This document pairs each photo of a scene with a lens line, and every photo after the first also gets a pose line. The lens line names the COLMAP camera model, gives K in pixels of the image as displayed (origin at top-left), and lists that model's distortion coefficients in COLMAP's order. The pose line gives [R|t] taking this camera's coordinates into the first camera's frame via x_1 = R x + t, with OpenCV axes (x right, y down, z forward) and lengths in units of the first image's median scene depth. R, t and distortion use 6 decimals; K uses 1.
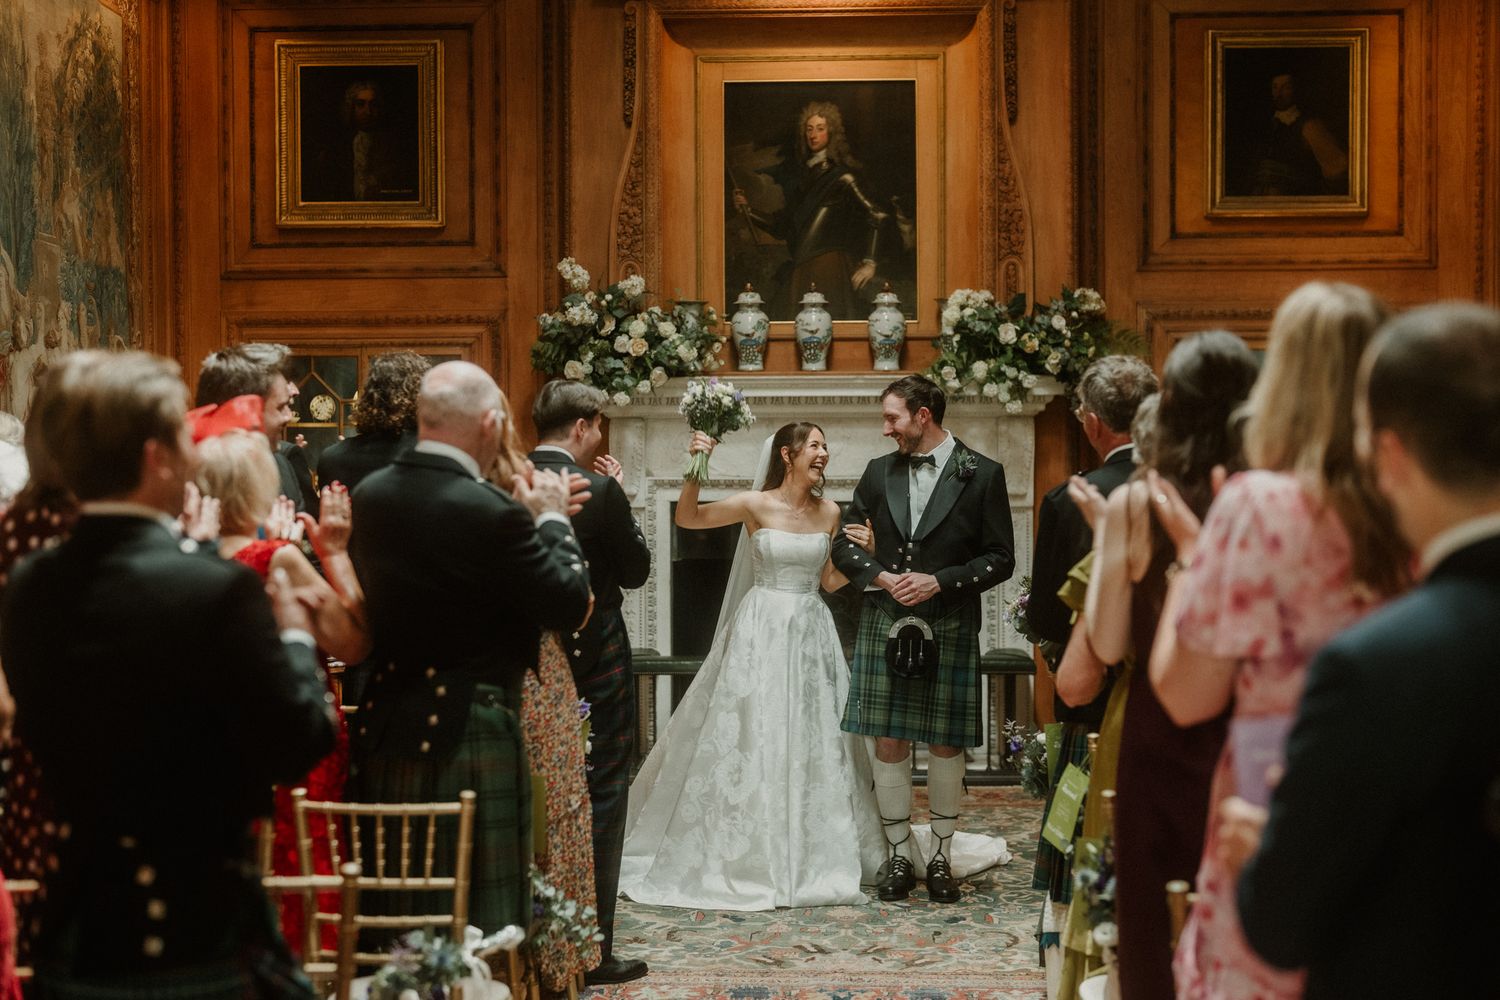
lens RADIAL K [[2042.3, 0, 768.6], [0, 2042.3, 545.5], [0, 0, 1]] dist [0.020316, 0.024242]
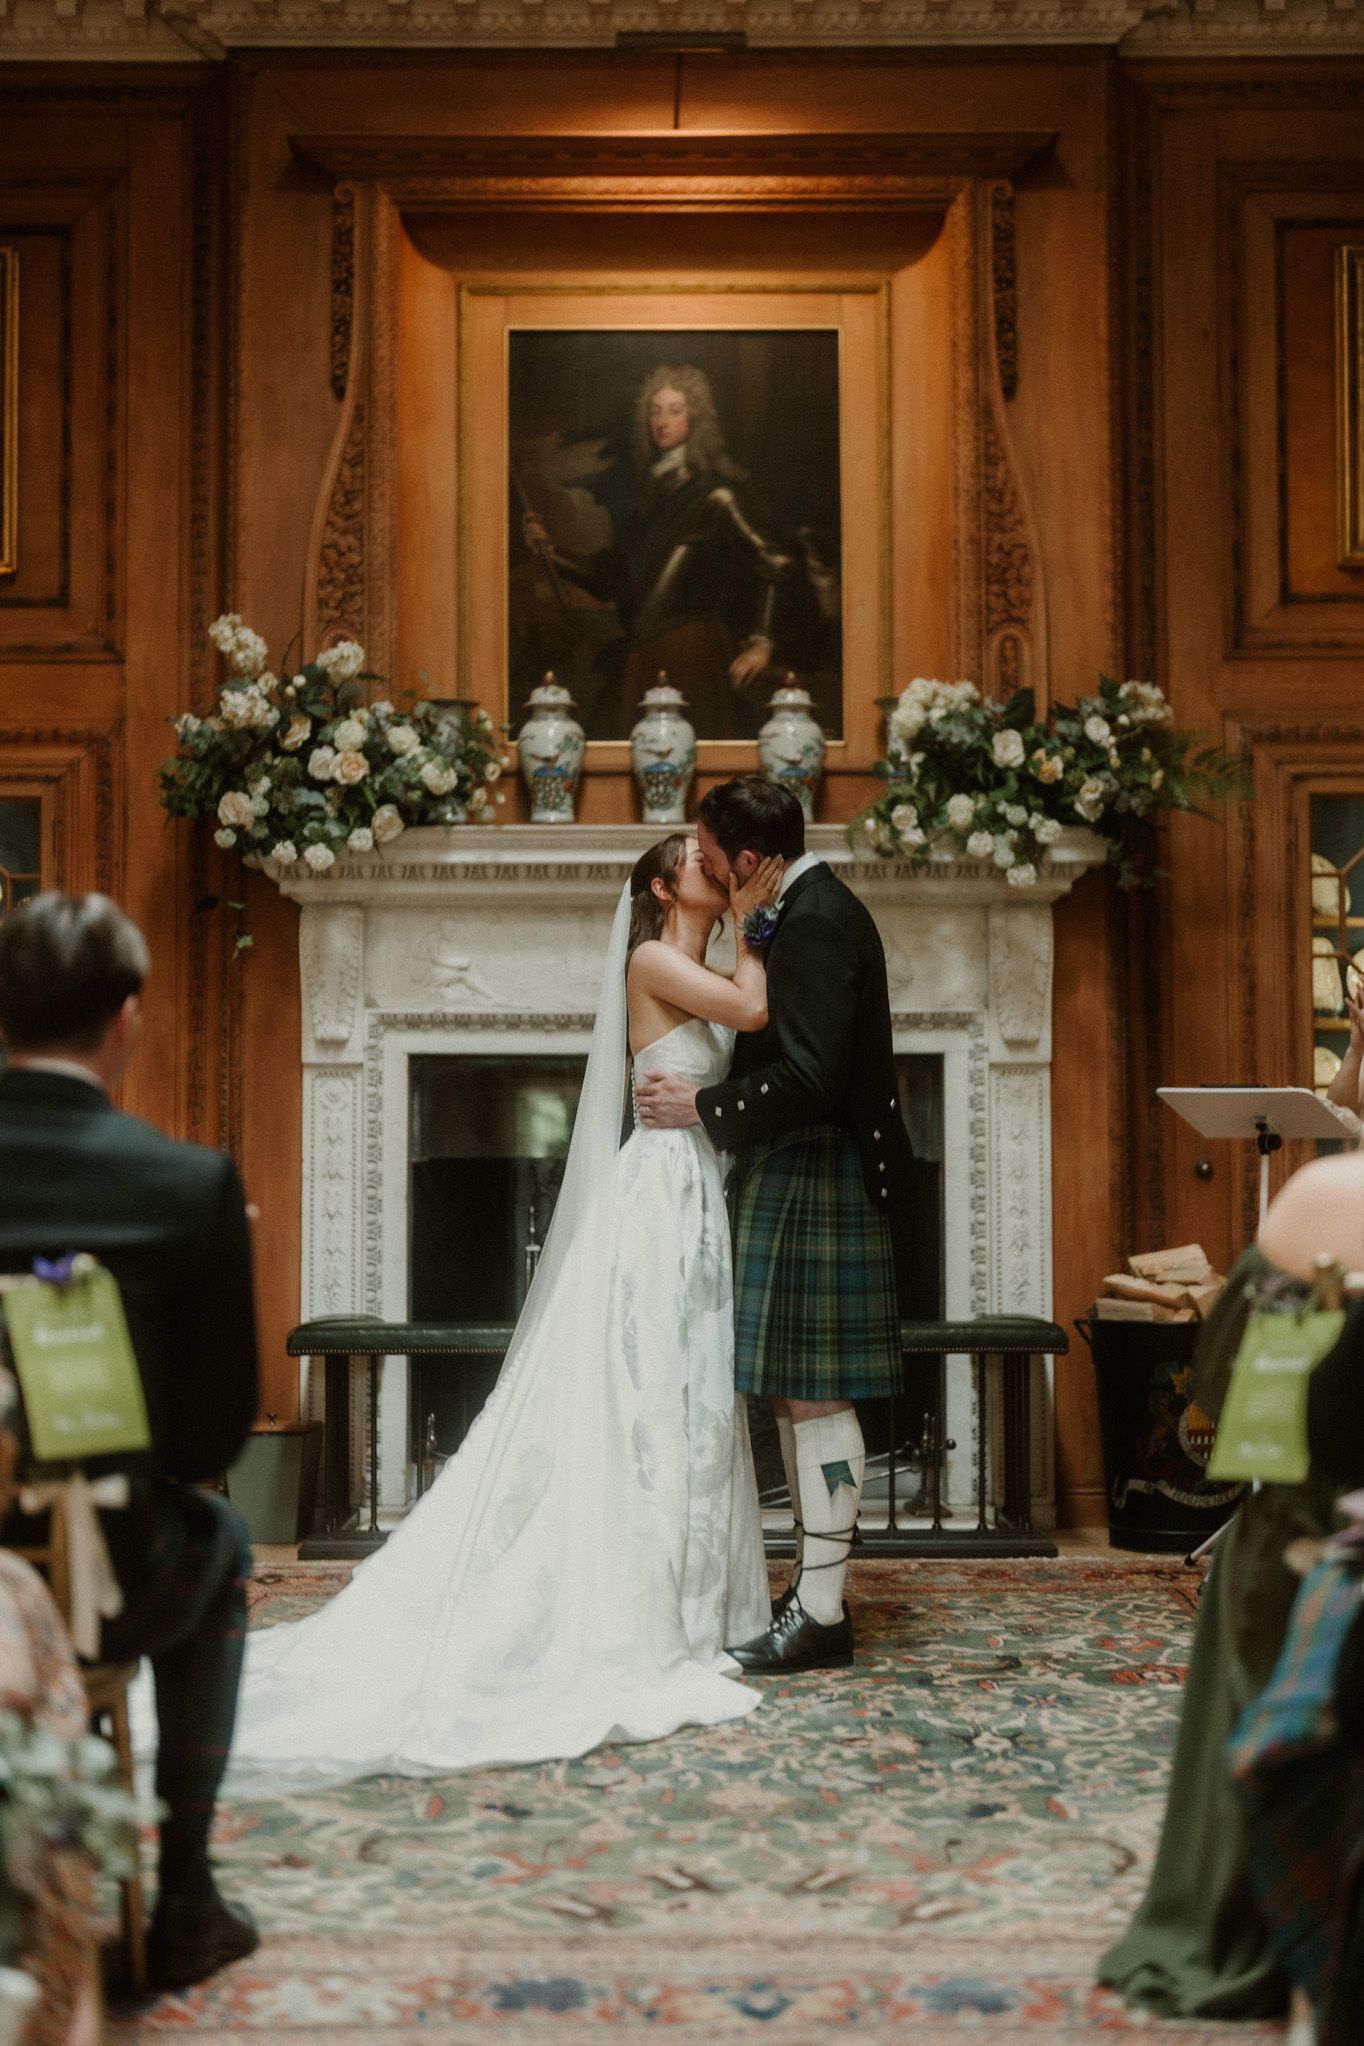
lens RADIAL K [[2939.7, 0, 682.0], [0, 2939.7, 1023.0], [0, 0, 1]] dist [0.001902, 0.019241]
pose [[0.999407, 0.003076, 0.034307, -0.000652], [-0.000384, 0.996938, -0.078193, 0.034425], [-0.034442, 0.078133, 0.996348, 0.195065]]
